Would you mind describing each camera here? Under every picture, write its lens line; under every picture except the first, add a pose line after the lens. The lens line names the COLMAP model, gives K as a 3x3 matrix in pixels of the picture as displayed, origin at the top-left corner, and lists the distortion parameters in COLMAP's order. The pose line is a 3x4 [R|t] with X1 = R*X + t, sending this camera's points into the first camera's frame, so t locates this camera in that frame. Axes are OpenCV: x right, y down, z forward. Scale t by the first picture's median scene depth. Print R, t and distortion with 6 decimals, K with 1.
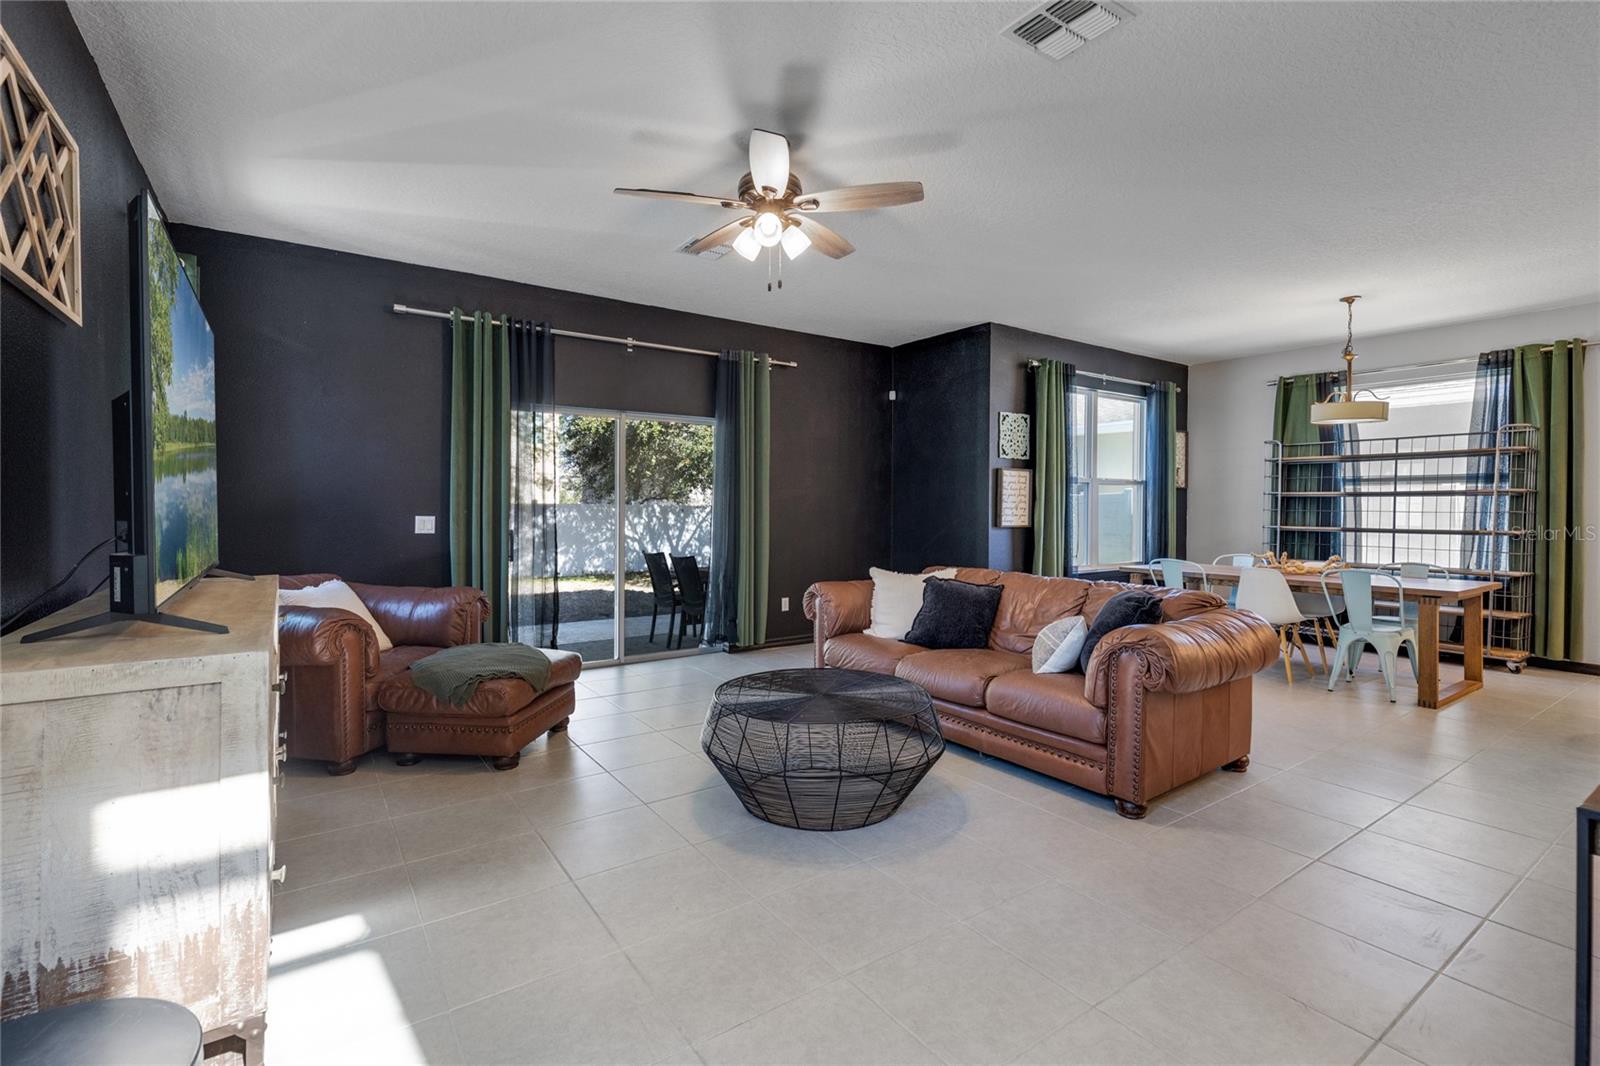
lens RADIAL K [[718.0, 0, 793.4], [0, 718.0, 526.0], [0, 0, 1]] dist [0.001788, -0.002214]
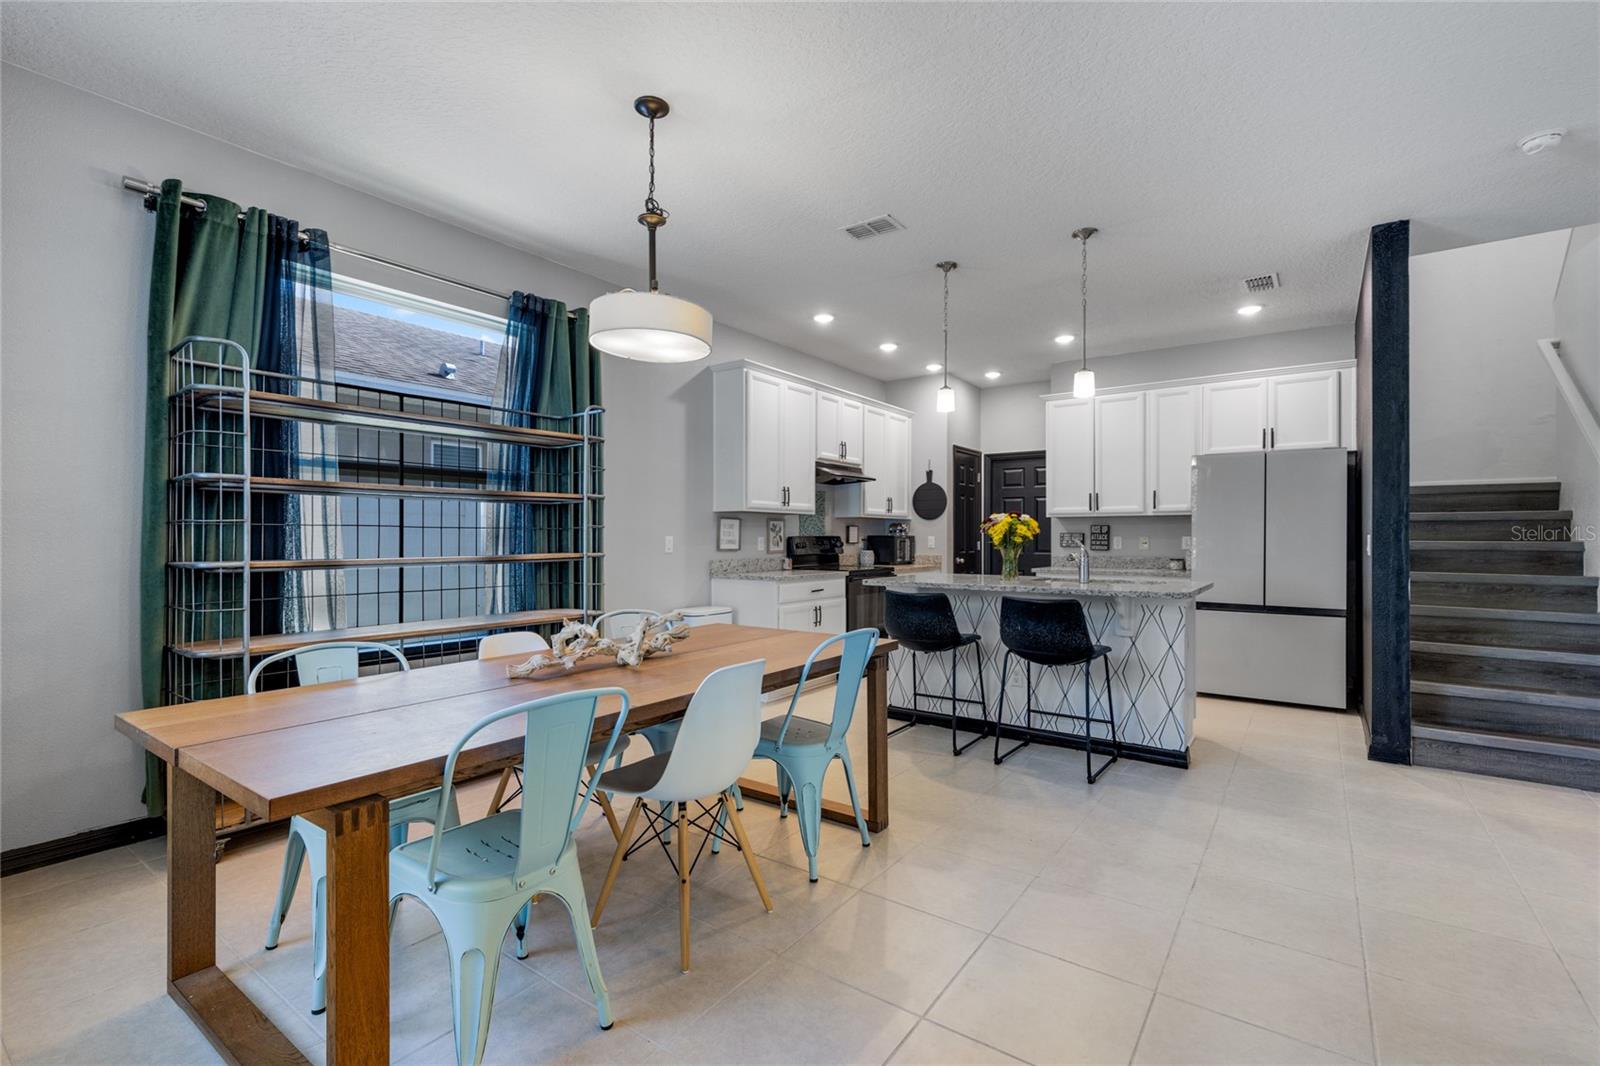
lens RADIAL K [[718.0, 0, 813.2], [0, 718.0, 532.2], [0, 0, 1]] dist [0.001788, -0.002214]
pose [[-0.342264, 0.001520, 0.939602, 0.211893], [0.020335, 0.999776, 0.005790, -0.013231], [-0.939384, 0.021088, -0.342219, 0.895272]]
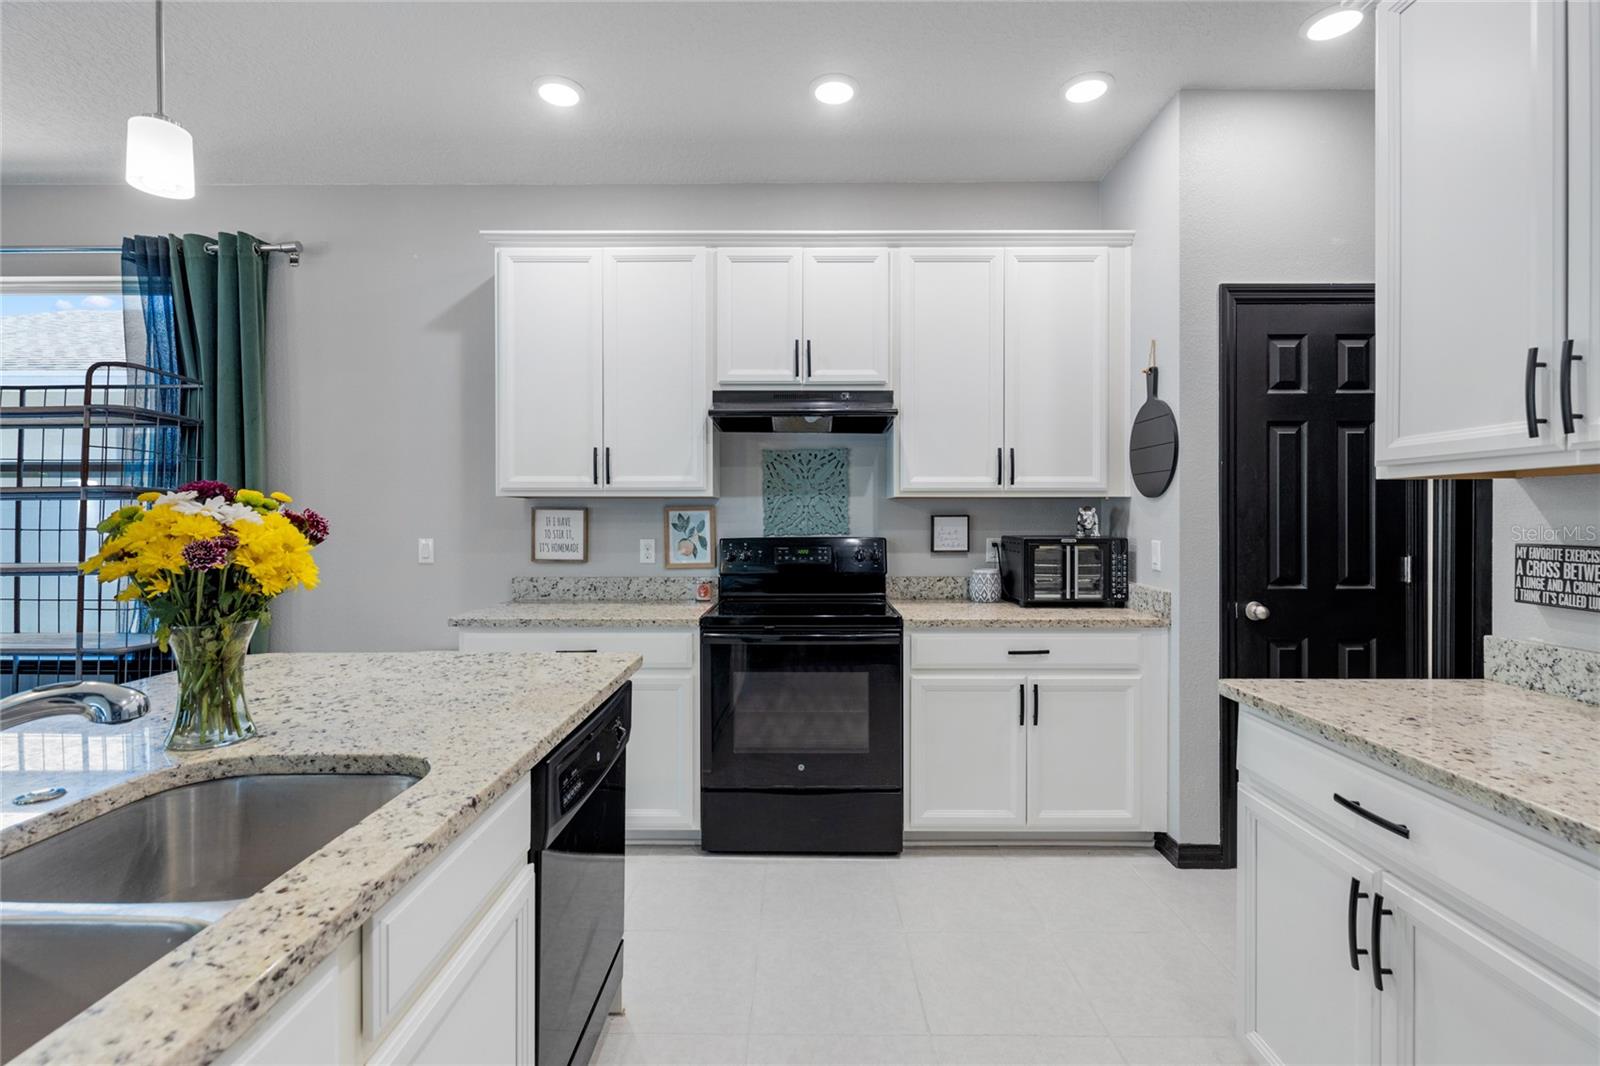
lens RADIAL K [[718.0, 0, 802.8], [0, 718.0, 524.0], [0, 0, 1]] dist [0.001788, -0.002214]
pose [[0.577235, -0.010690, 0.816508, 0.742753], [0.022880, 0.999733, -0.003087, -0.009908], [-0.816257, 0.020464, 0.577326, 0.246015]]
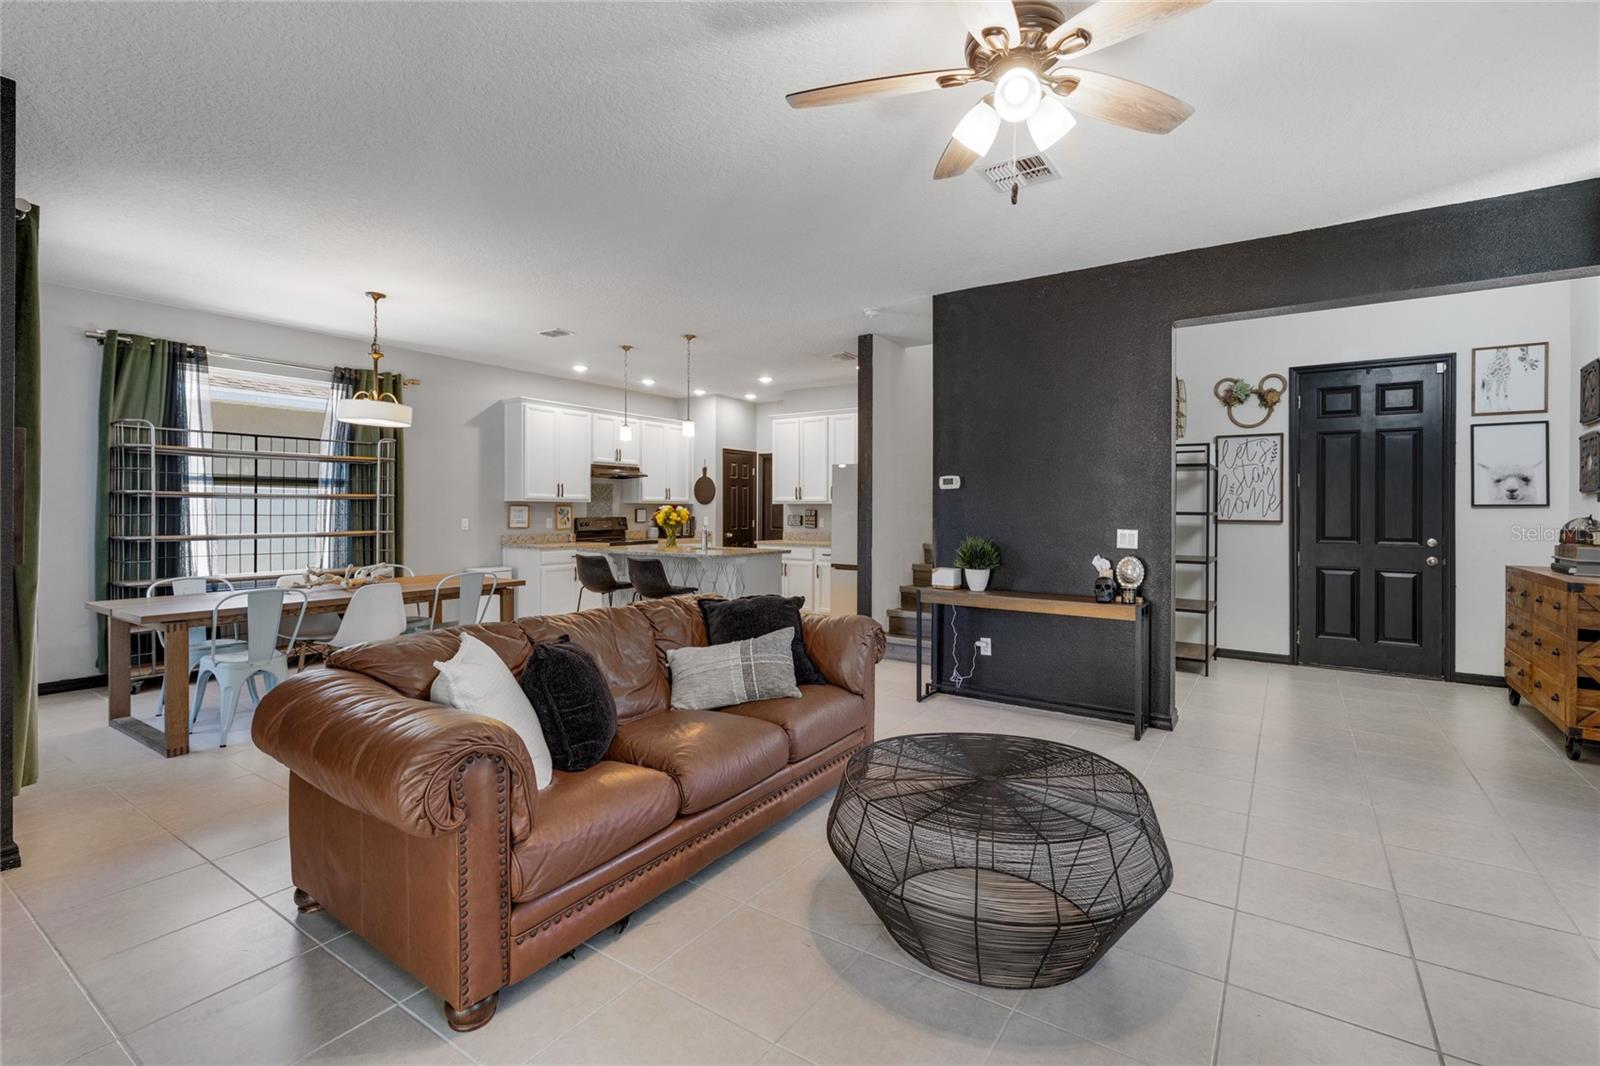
lens RADIAL K [[718.0, 0, 810.1], [0, 718.0, 508.1], [0, 0, 1]] dist [0.001788, -0.002214]
pose [[-0.374008, -0.003302, 0.927420, -0.277550], [0.016721, 0.999807, 0.010303, -0.027222], [-0.927275, 0.019361, -0.373881, 0.689665]]
